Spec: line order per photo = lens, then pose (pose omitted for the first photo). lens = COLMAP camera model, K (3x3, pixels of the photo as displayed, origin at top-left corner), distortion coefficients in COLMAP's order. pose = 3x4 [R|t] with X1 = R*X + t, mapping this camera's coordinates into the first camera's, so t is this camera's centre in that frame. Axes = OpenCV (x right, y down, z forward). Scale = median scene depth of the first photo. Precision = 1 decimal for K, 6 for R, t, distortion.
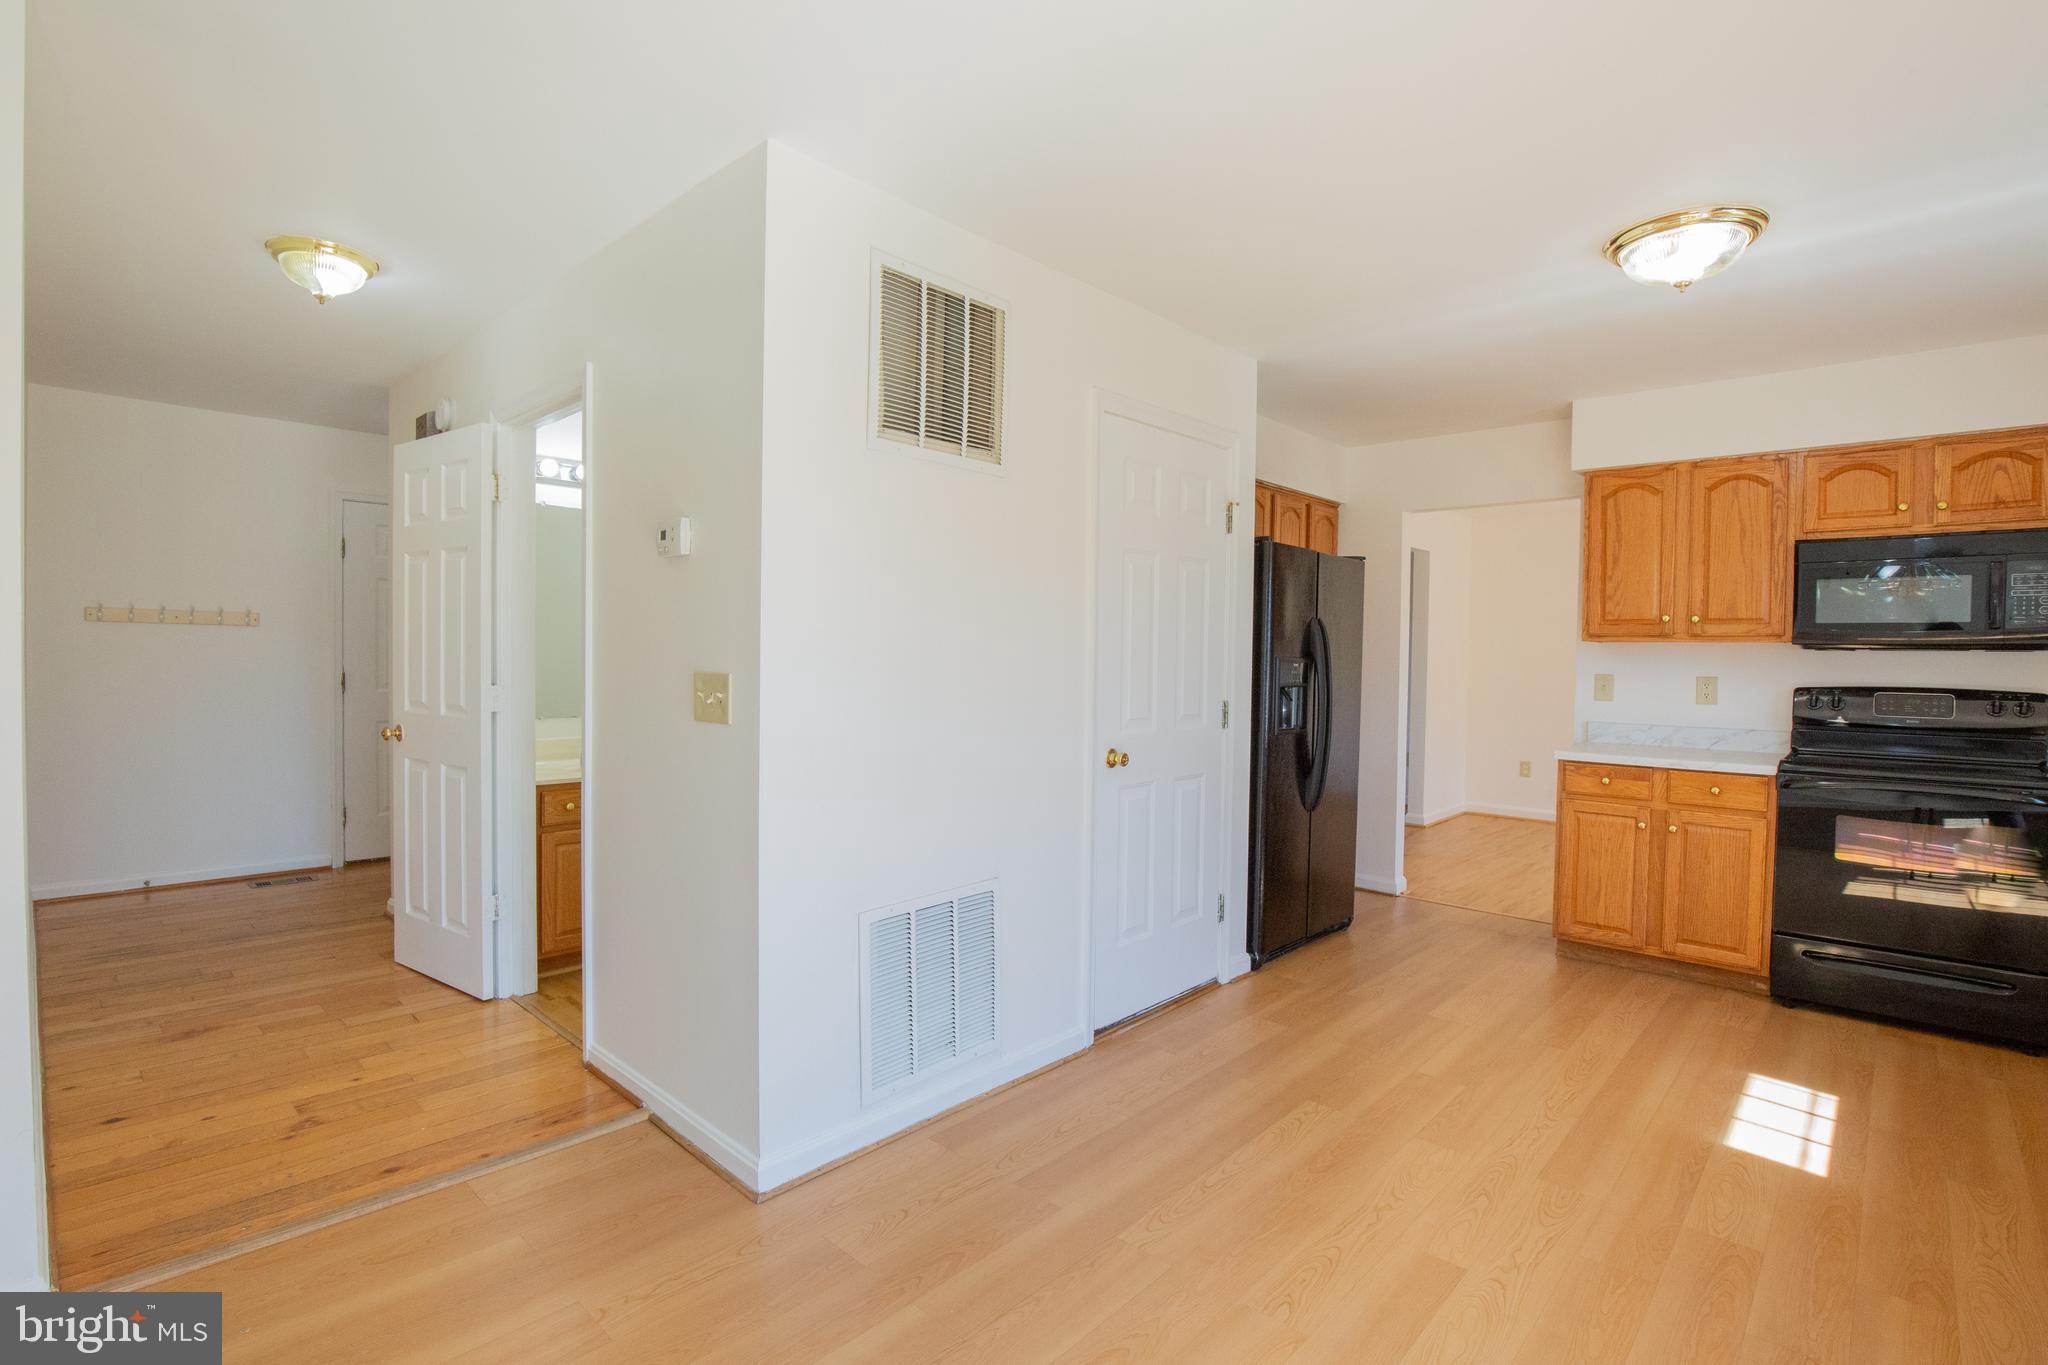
lens RADIAL K [[967.1, 0, 1018.9], [0, 967.1, 675.5], [0, 0, 1]] dist [-0.033219, 0.005803]
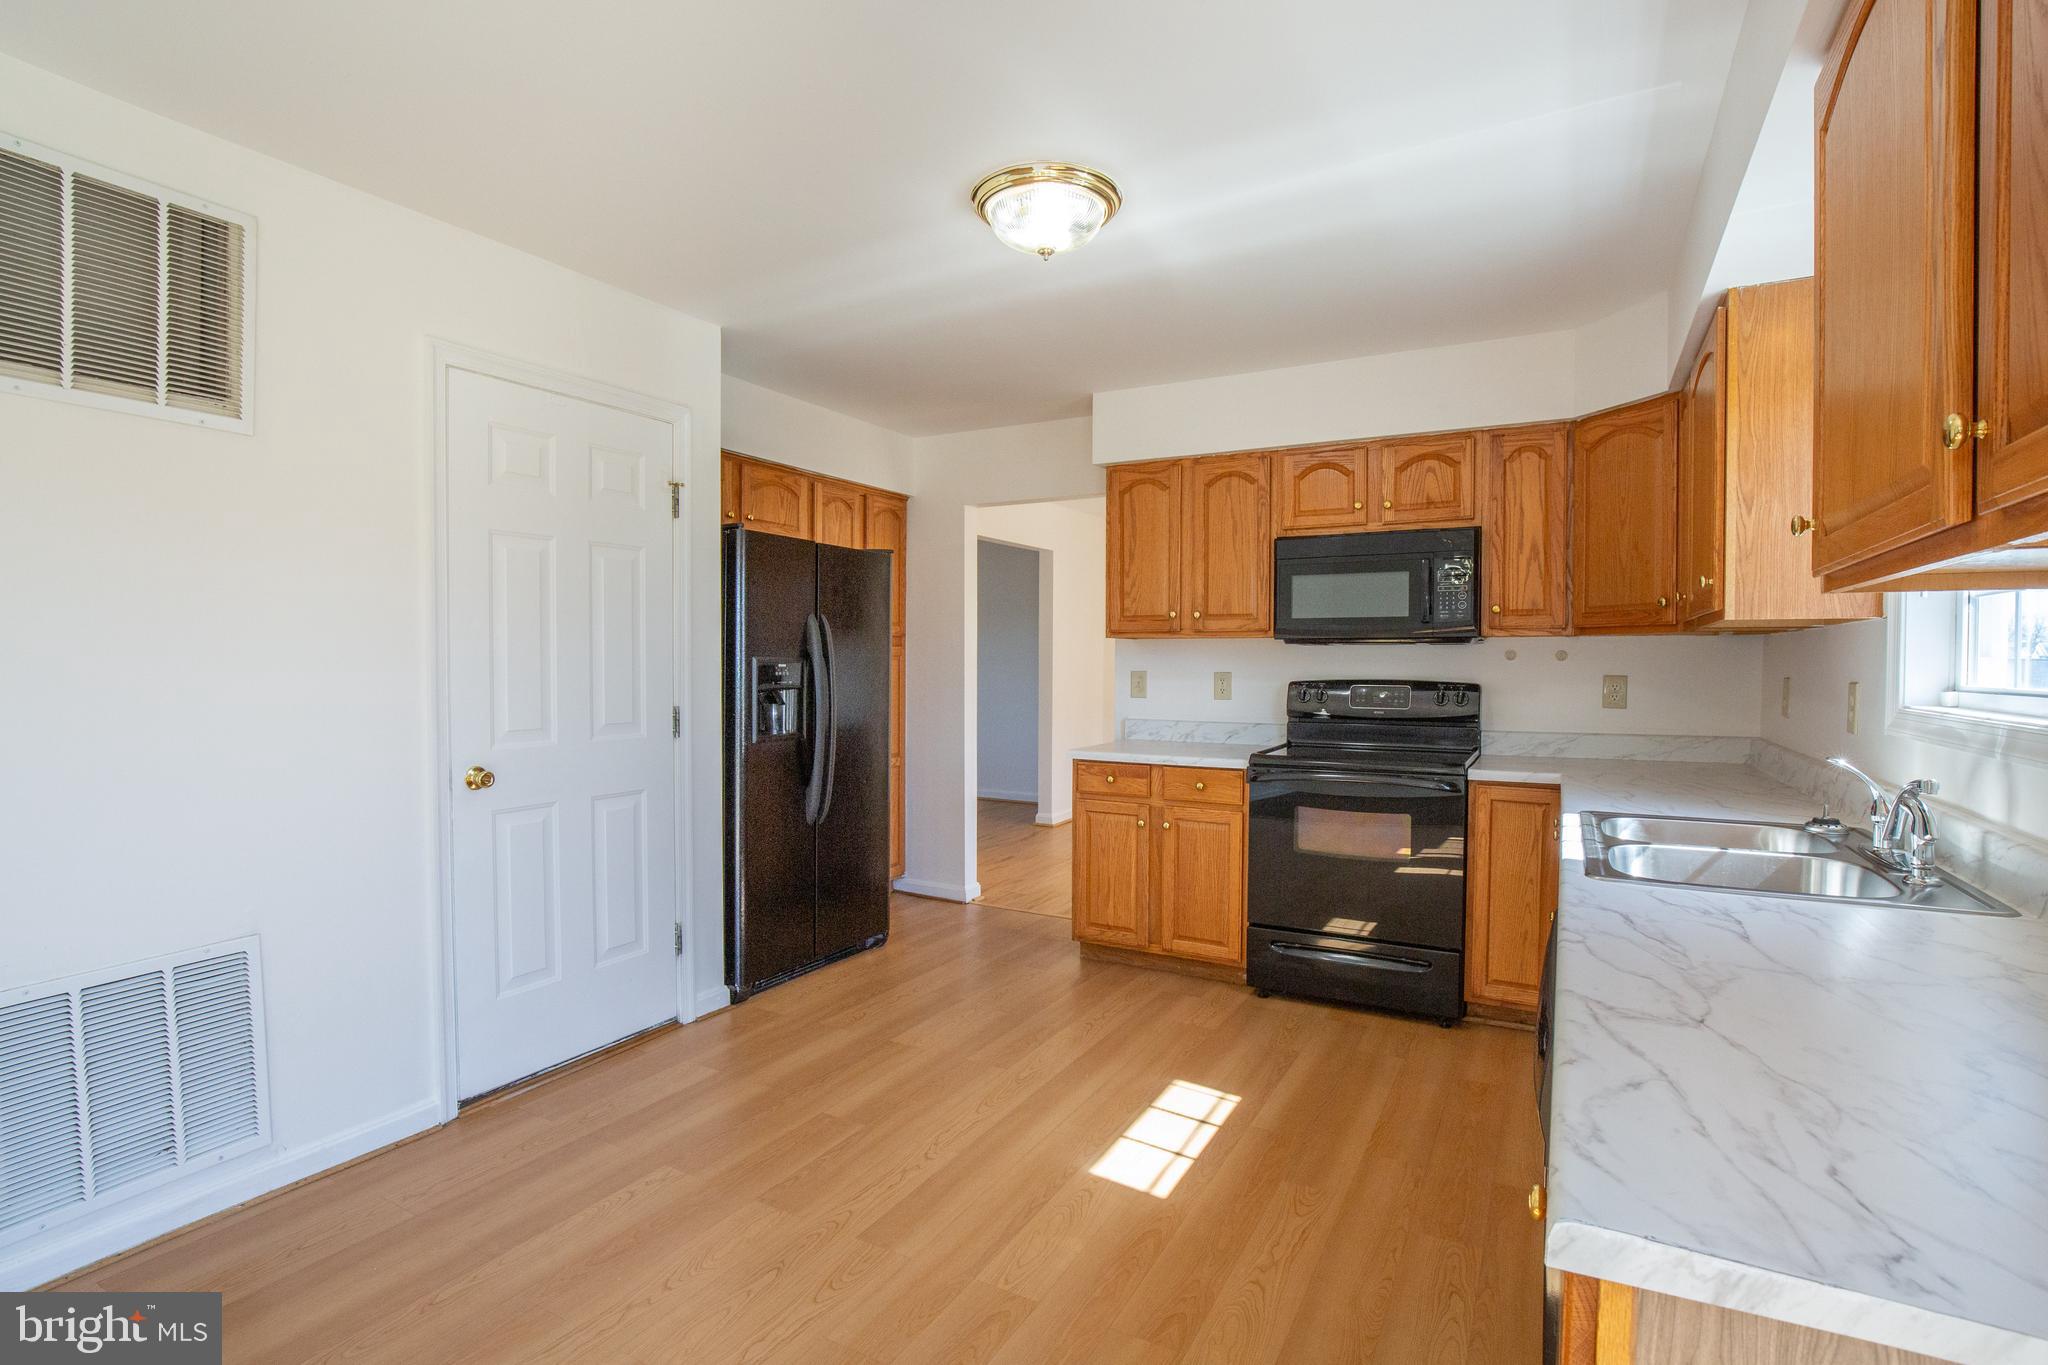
lens RADIAL K [[967.1, 0, 1039.1], [0, 967.1, 686.8], [0, 0, 1]] dist [-0.033219, 0.005803]
pose [[0.968552, -0.017424, 0.248201, 0.317072], [0.015450, 0.999832, 0.009899, 0.004168], [-0.248332, -0.005753, 0.968658, 0.058514]]
